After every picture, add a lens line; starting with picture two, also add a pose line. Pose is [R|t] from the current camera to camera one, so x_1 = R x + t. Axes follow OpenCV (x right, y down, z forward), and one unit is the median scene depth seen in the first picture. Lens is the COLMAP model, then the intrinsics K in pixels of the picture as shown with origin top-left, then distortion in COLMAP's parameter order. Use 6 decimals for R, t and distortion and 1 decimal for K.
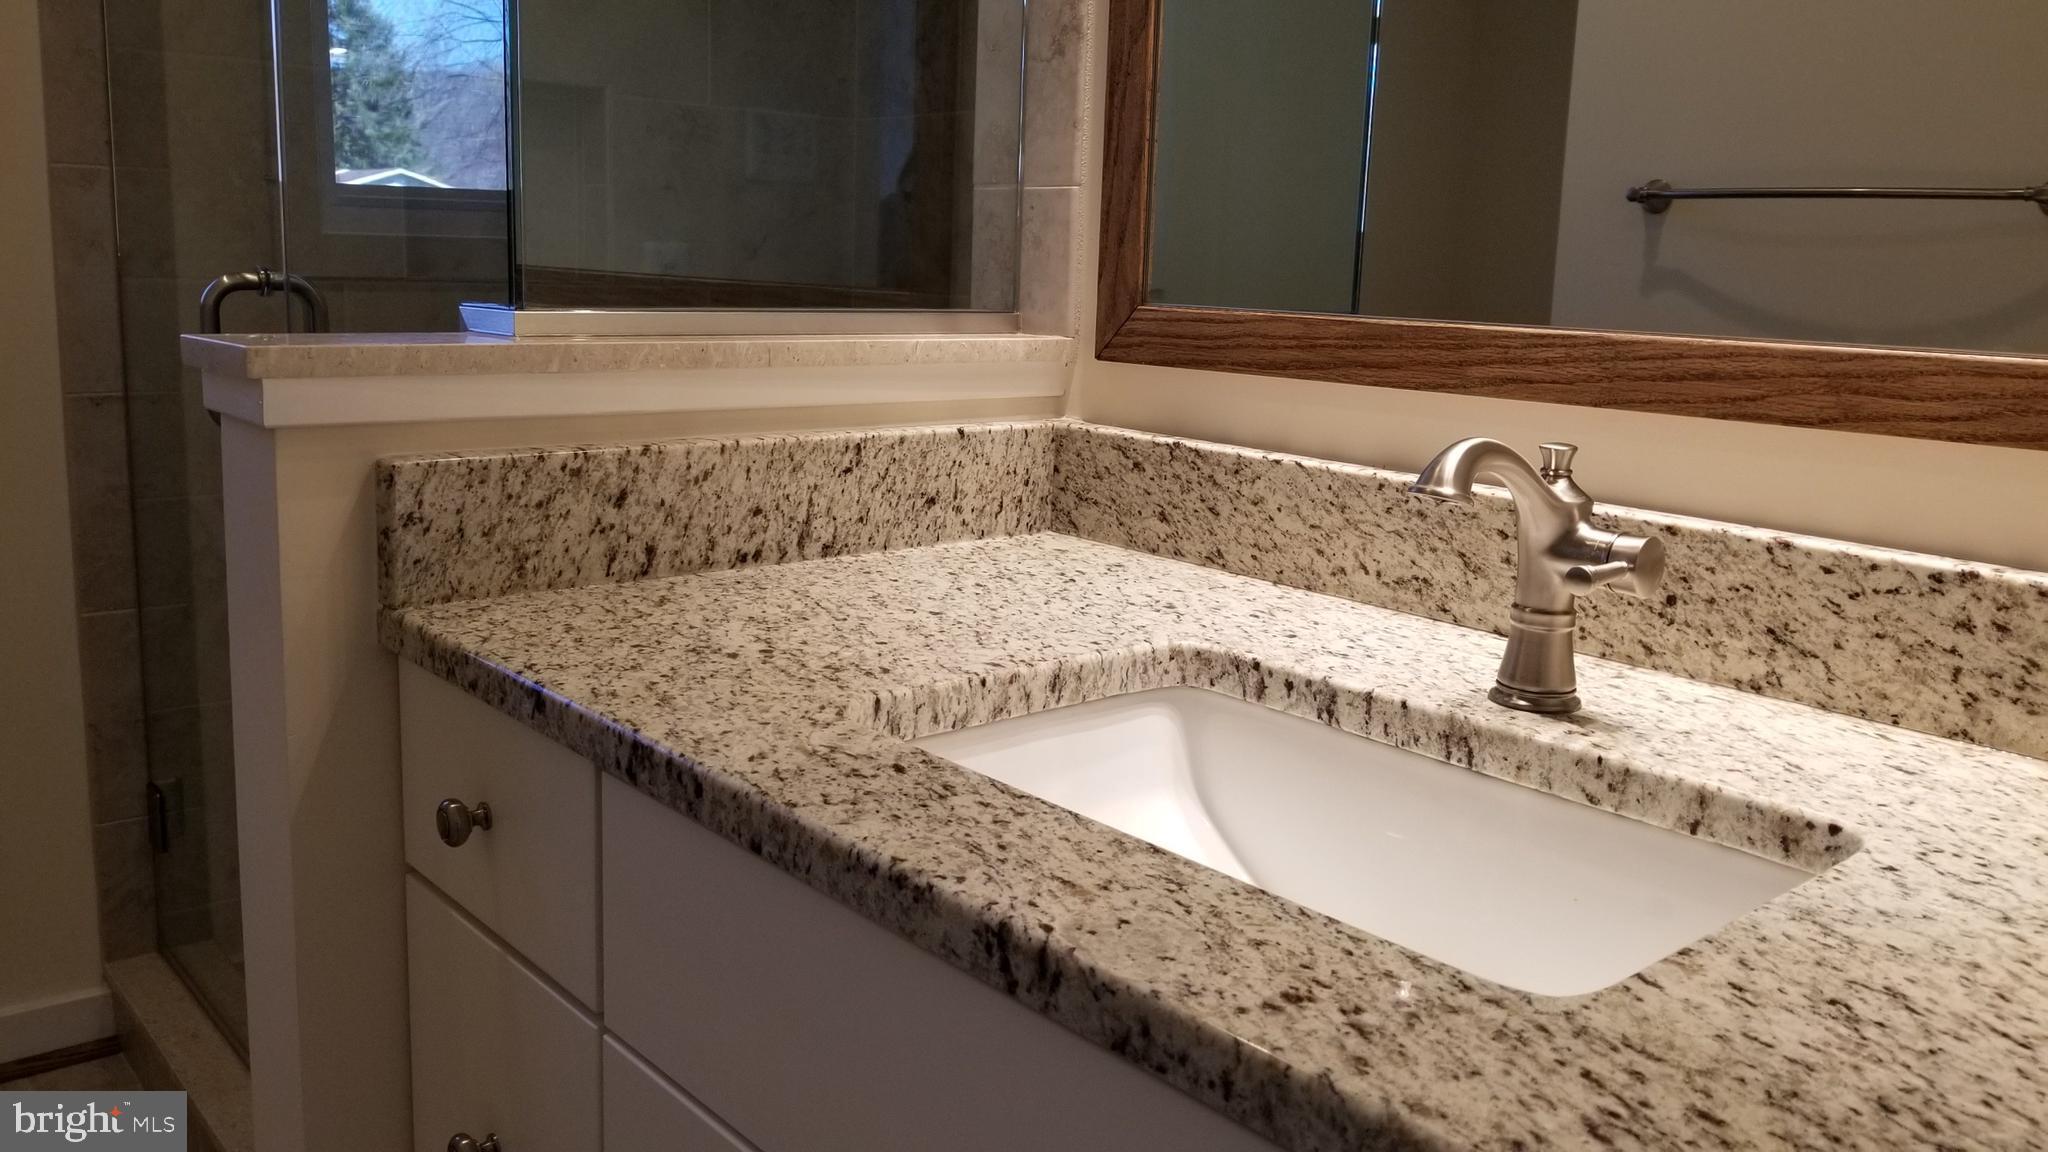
lens RADIAL K [[1624.6, 0, 1022.6], [0, 1624.6, 542.1], [0, 0, 1]] dist [-0.006290, -0.002682]
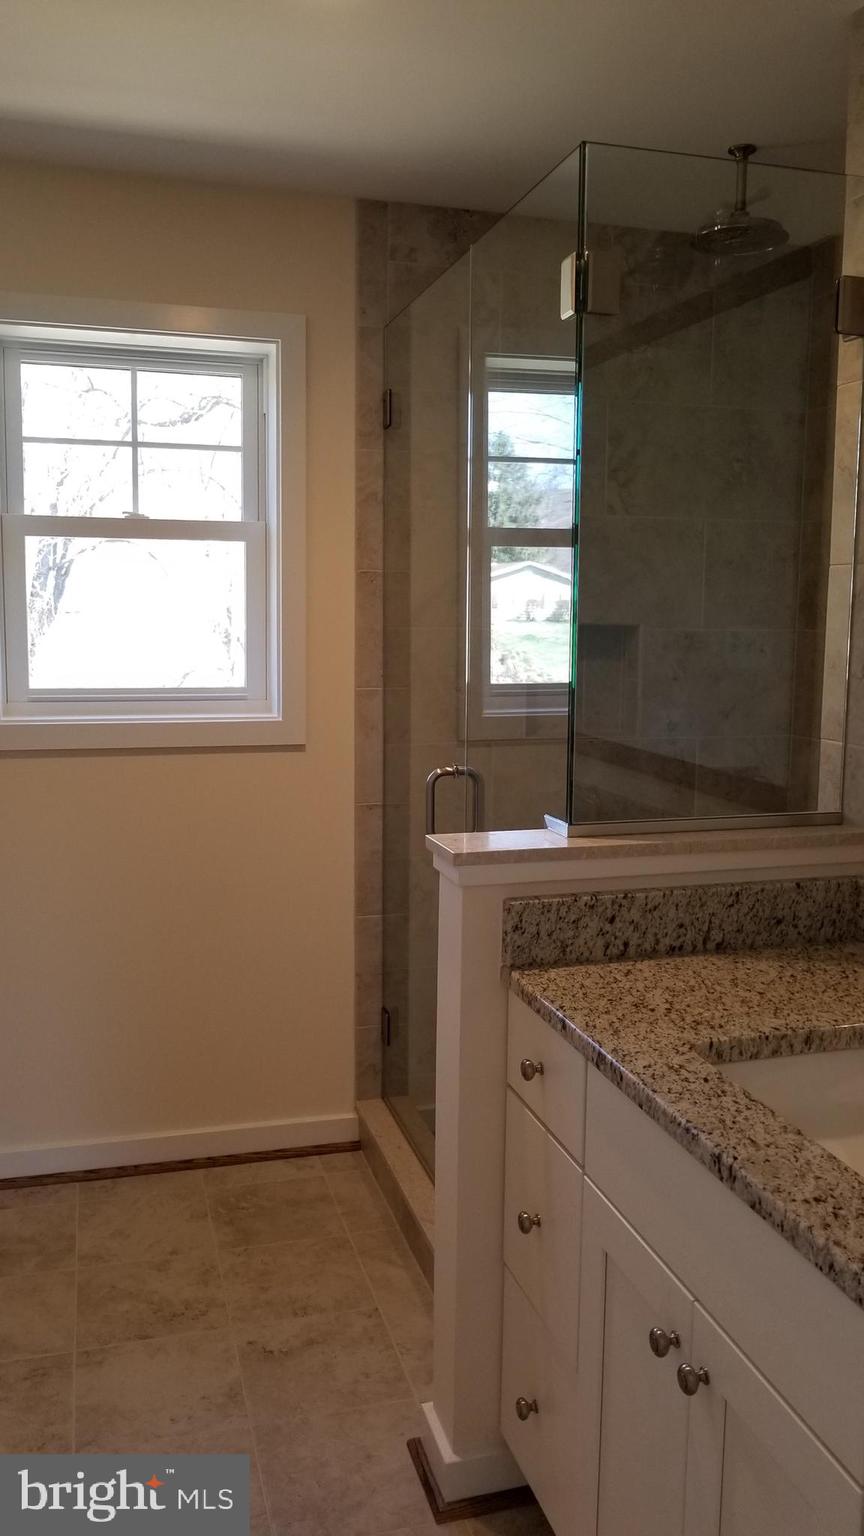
lens RADIAL K [[1218.4, 0, 432.0], [0, 1218.4, 768.0], [0, 0, 1]] dist [-0.006290, -0.002682]
pose [[0.905203, 0.029648, -0.423945, 0.205153], [-0.050987, 0.997934, -0.039079, -0.151982], [0.421911, 0.056991, 0.904844, -0.535672]]
